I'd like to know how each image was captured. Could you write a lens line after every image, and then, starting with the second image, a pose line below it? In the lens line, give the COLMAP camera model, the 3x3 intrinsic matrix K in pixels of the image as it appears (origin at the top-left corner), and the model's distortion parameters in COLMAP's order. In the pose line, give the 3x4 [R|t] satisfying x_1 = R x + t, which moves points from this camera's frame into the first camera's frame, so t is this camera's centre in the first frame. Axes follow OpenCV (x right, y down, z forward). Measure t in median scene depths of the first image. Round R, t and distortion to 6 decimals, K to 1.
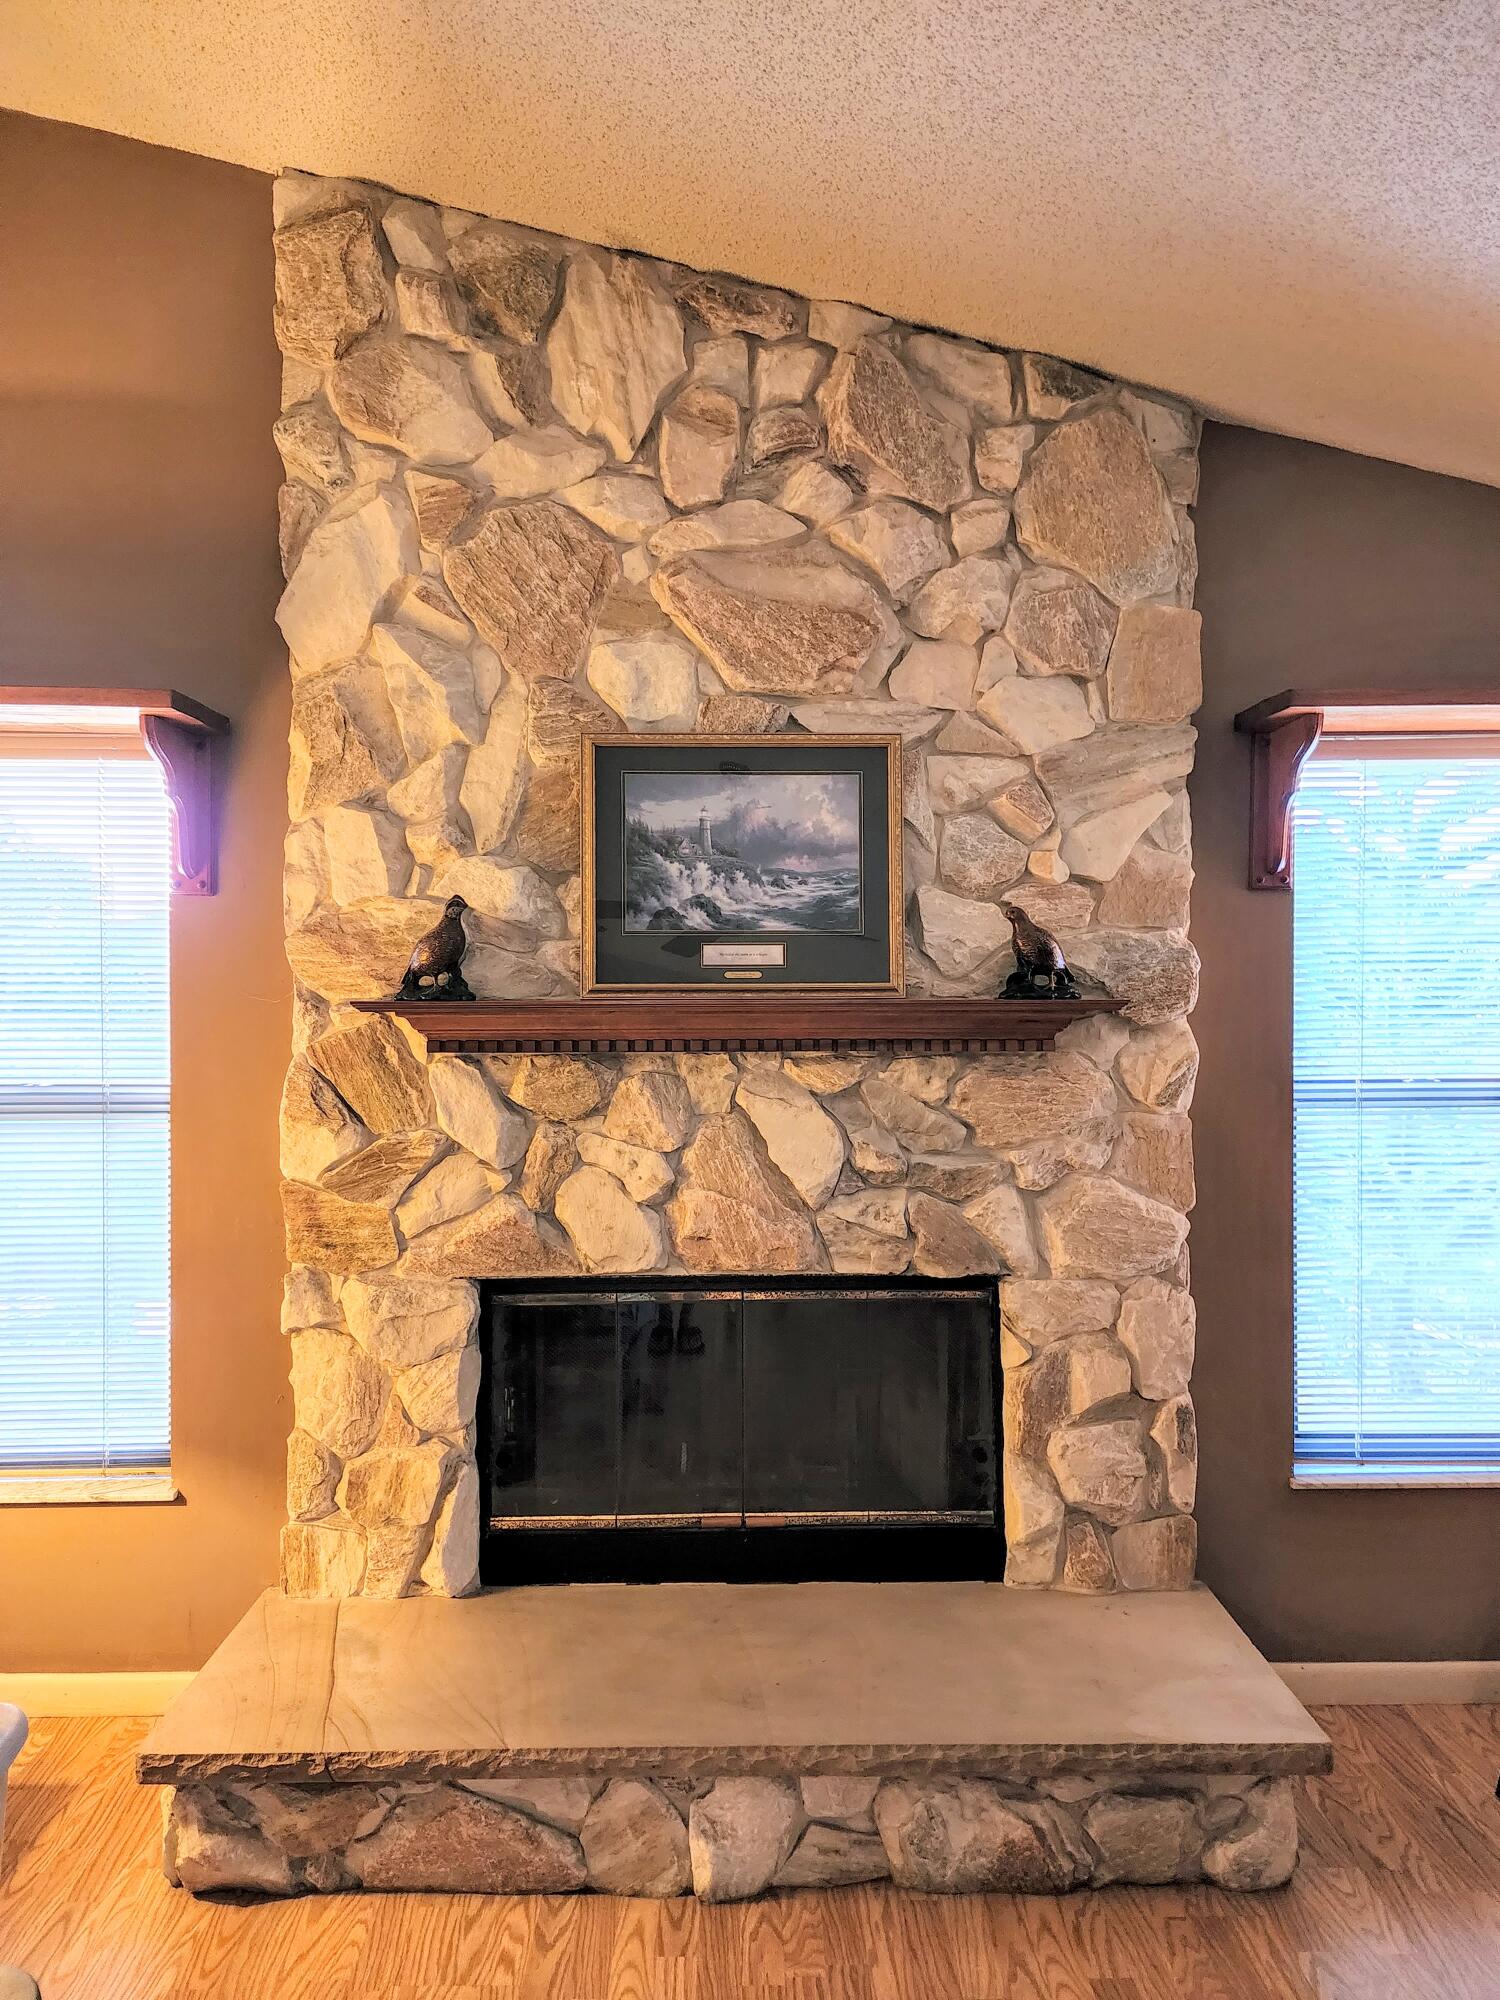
lens RADIAL K [[1340.2, 0, 750.0], [0, 1340.2, 1000.0], [0, 0, 1]] dist [0.088951, -0.110042]
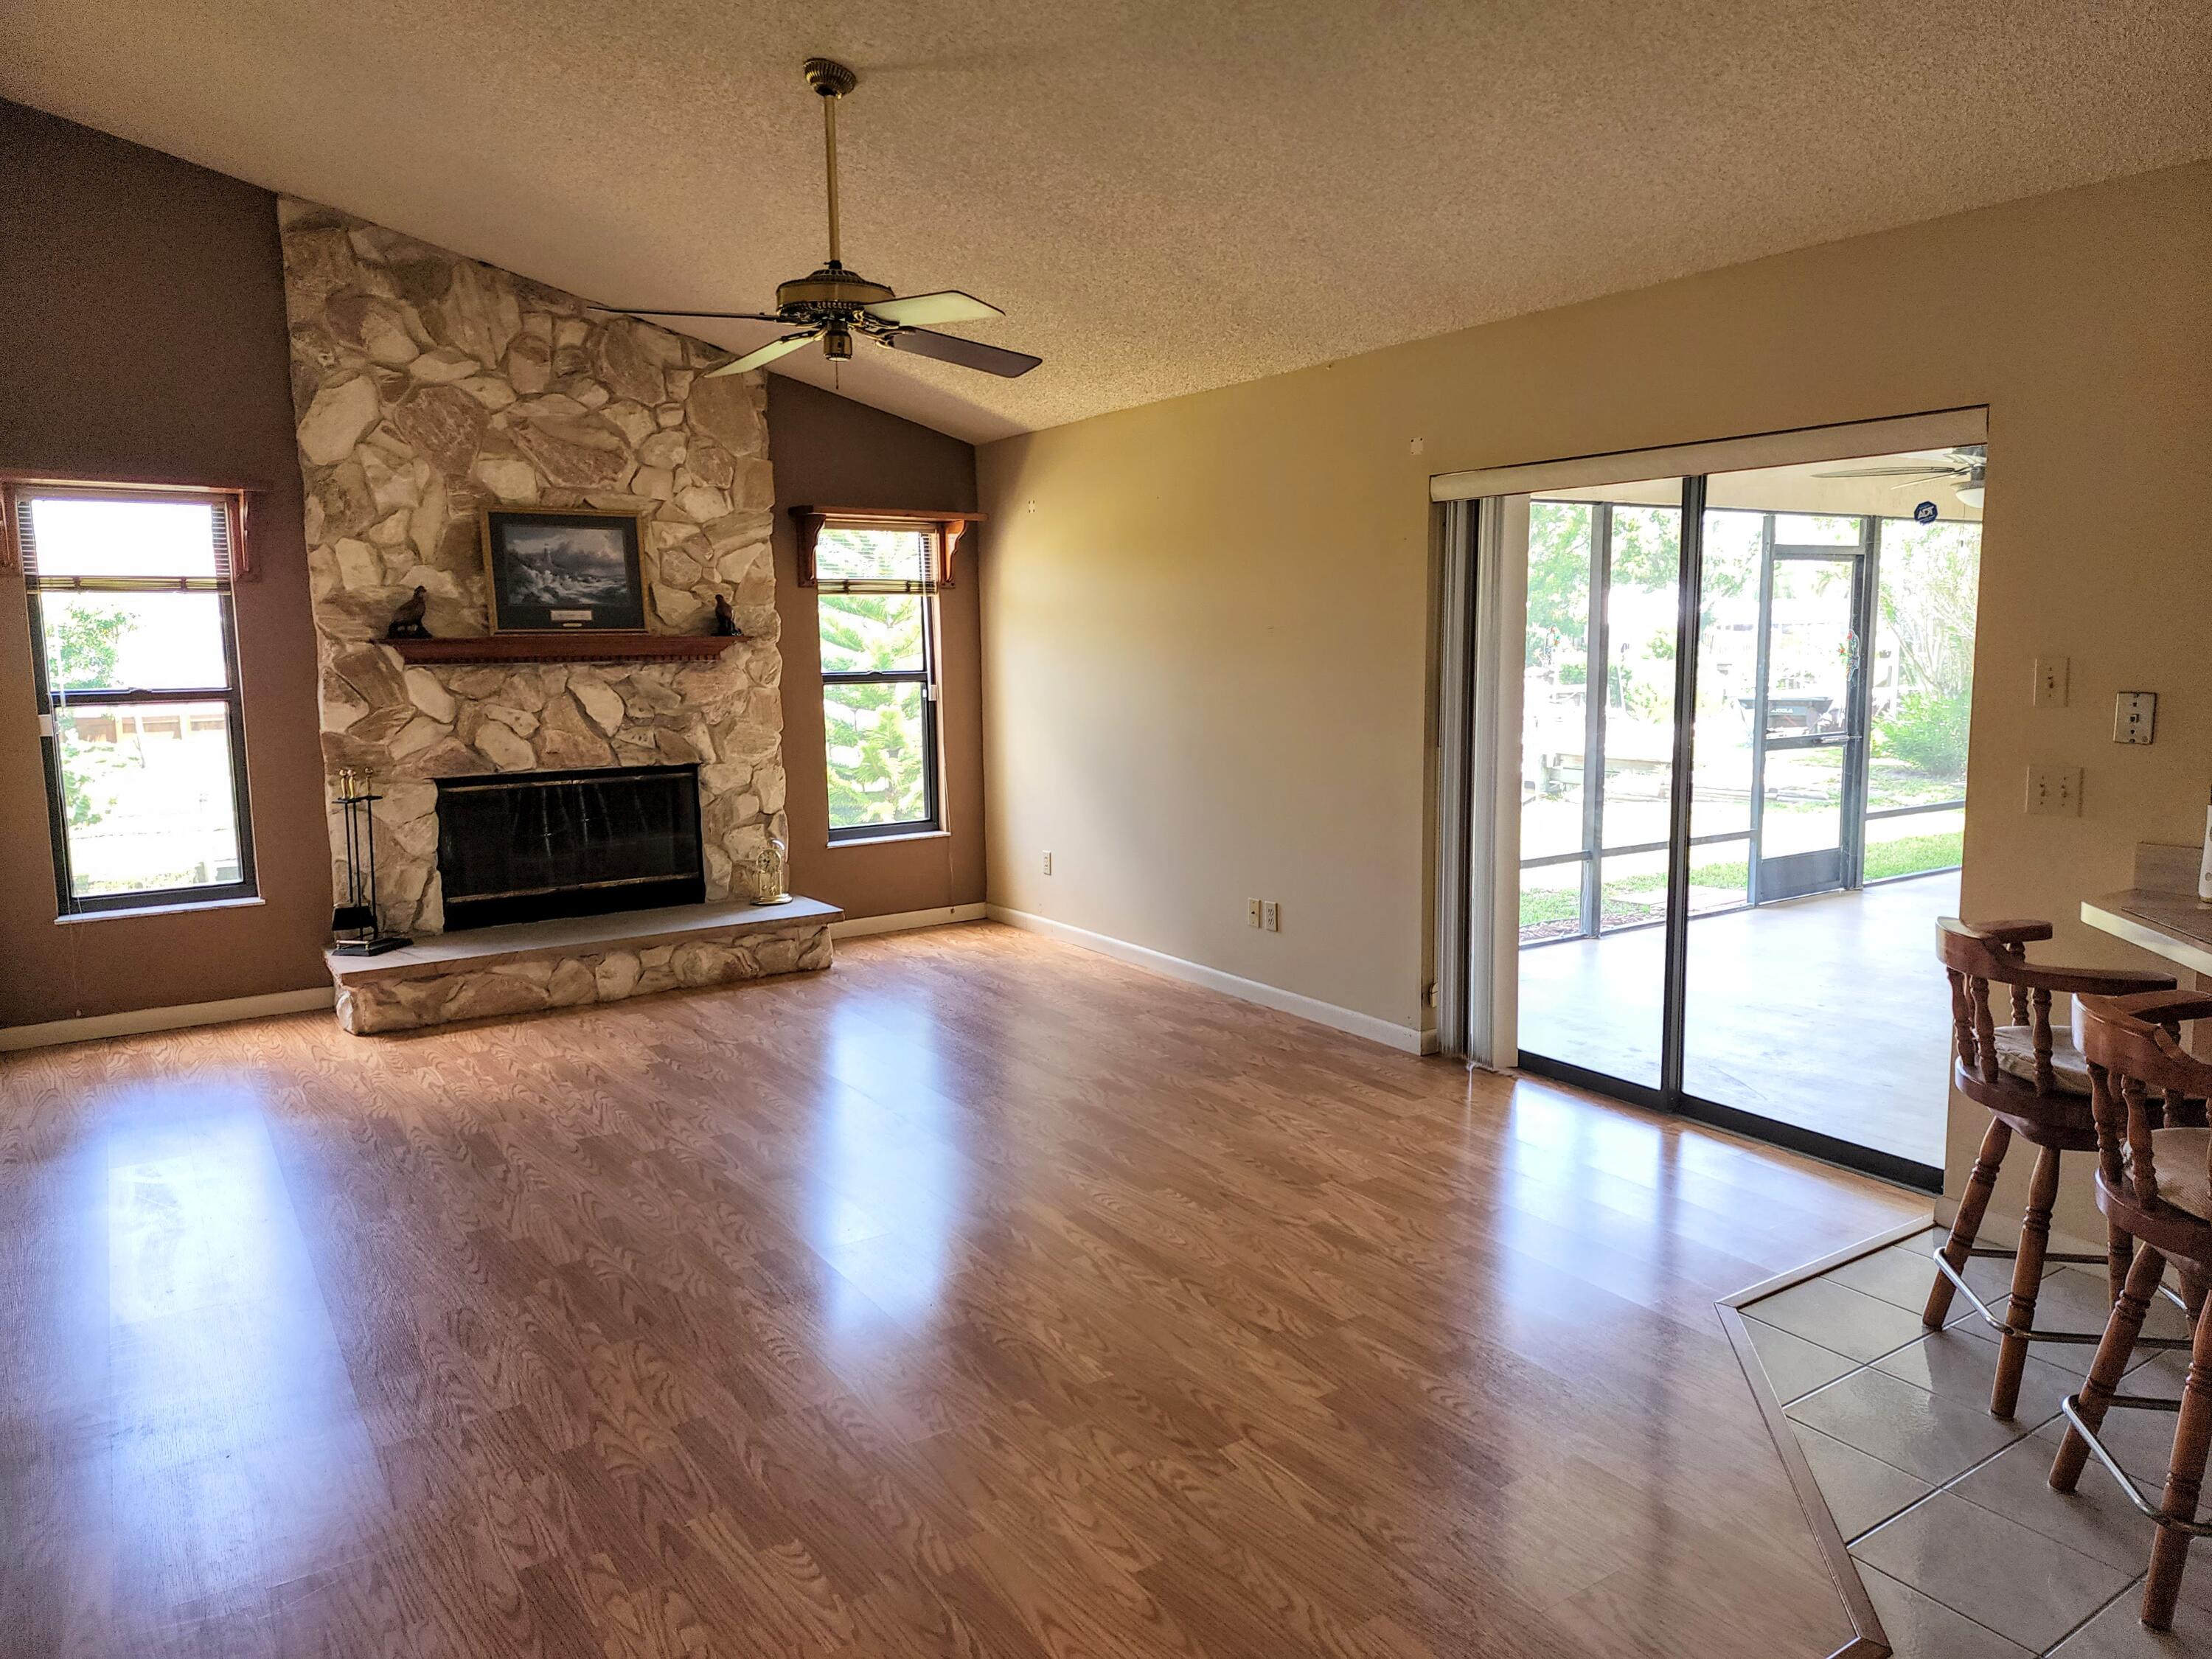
lens RADIAL K [[1463.2, 0, 1106.0], [0, 1463.2, 829.5], [0, 0, 1]] dist [0.115362, -0.145381]
pose [[0.849387, -0.079163, 0.521800, -0.531318], [0.021726, 0.993093, 0.115299, 0.049678], [-0.527323, -0.086597, 0.845240, -1.433913]]
